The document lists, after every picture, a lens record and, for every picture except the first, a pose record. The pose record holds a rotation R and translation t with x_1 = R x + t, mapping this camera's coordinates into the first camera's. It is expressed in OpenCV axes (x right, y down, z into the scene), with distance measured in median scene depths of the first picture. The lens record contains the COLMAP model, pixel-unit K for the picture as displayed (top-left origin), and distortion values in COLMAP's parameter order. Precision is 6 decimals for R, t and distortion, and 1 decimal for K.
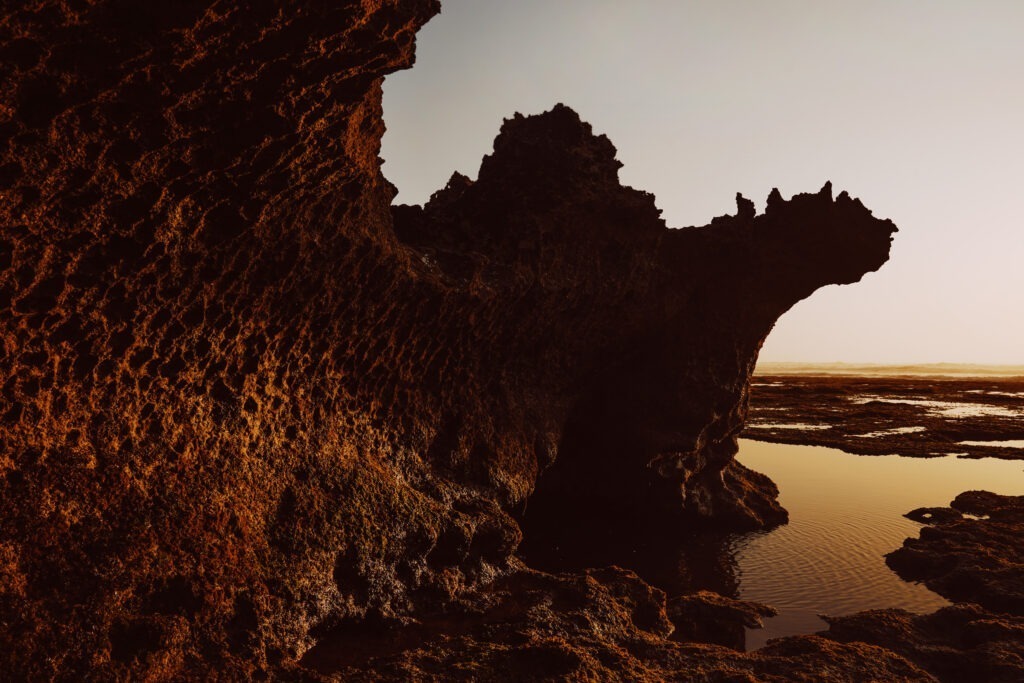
lens RADIAL K [[716.2, 0, 513.1], [0, 716.2, 342.0], [0, 0, 1]] dist [-0.005324, -0.000787]
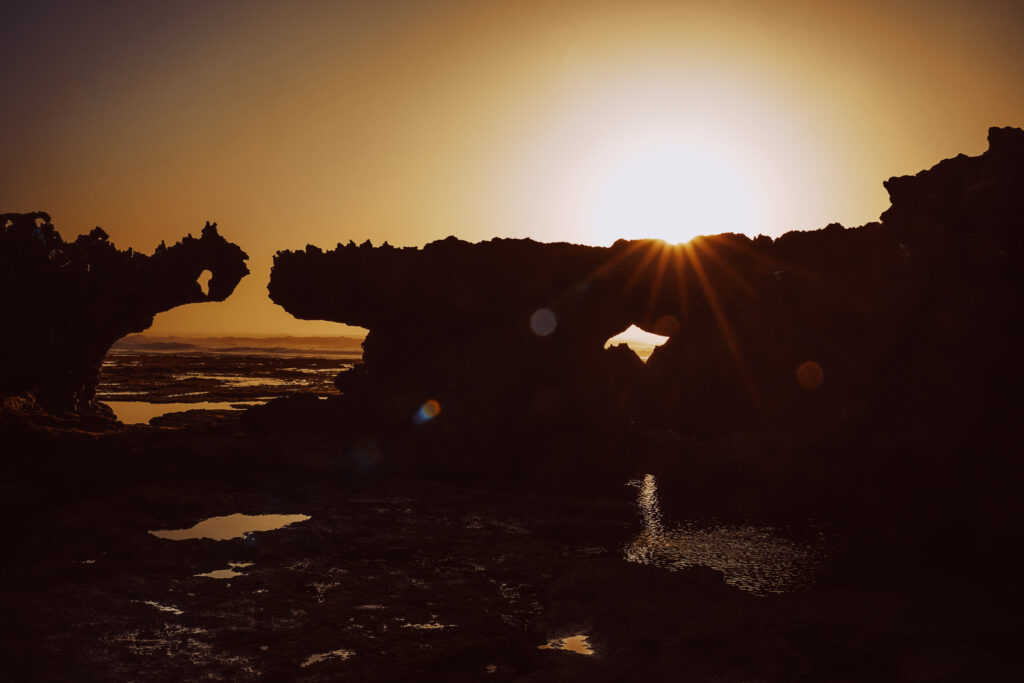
lens RADIAL K [[1025.0, 0, 512.8], [0, 1025.0, 343.2], [0, 0, 1]] dist [0.012458, 0.000000]
pose [[0.744512, 0.006381, 0.667579, -0.325057], [-0.032594, 0.999109, 0.026800, -0.051966], [-0.666813, -0.041712, 0.744057, -0.851564]]
